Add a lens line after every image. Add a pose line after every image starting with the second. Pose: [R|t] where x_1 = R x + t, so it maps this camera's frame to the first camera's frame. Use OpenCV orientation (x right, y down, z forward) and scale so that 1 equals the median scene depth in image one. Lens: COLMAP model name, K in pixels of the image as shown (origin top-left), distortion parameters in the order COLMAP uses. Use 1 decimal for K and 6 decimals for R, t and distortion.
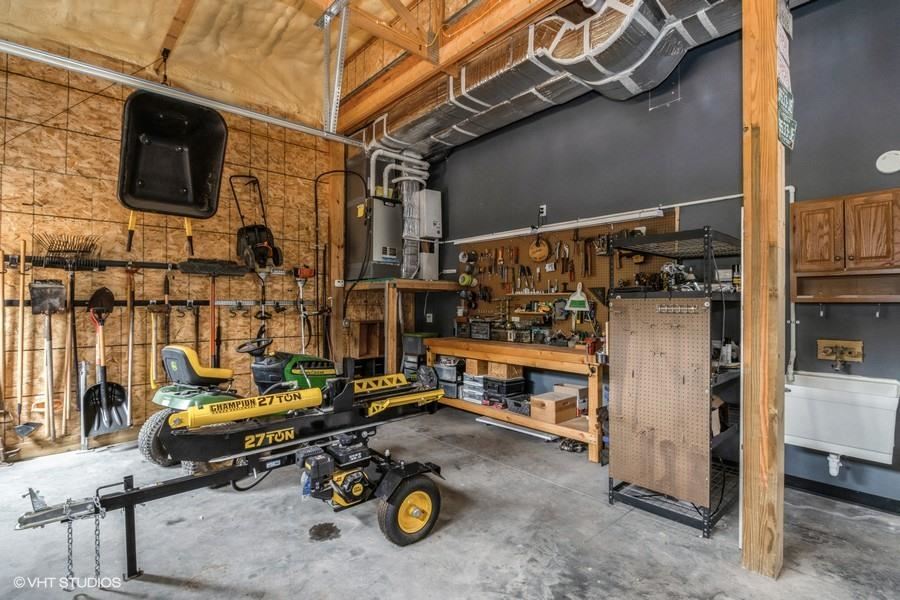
lens RADIAL K [[419.2, 0, 450.8], [0, 419.2, 303.9], [0, 0, 1]] dist [0.000364, -0.000503]
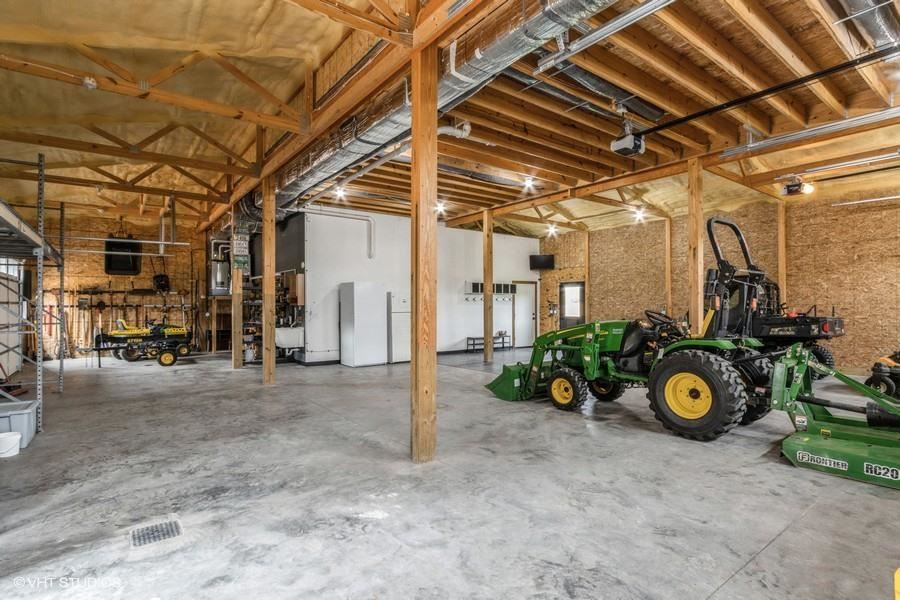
lens RADIAL K [[448.6, 0, 447.8], [0, 448.6, 301.2], [0, 0, 1]] dist [0.000874, 0.000353]
pose [[0.994962, -0.009053, -0.099848, 1.709658], [0.007943, 0.999902, -0.011507, 0.017616], [0.099942, 0.010656, 0.994936, -1.694354]]
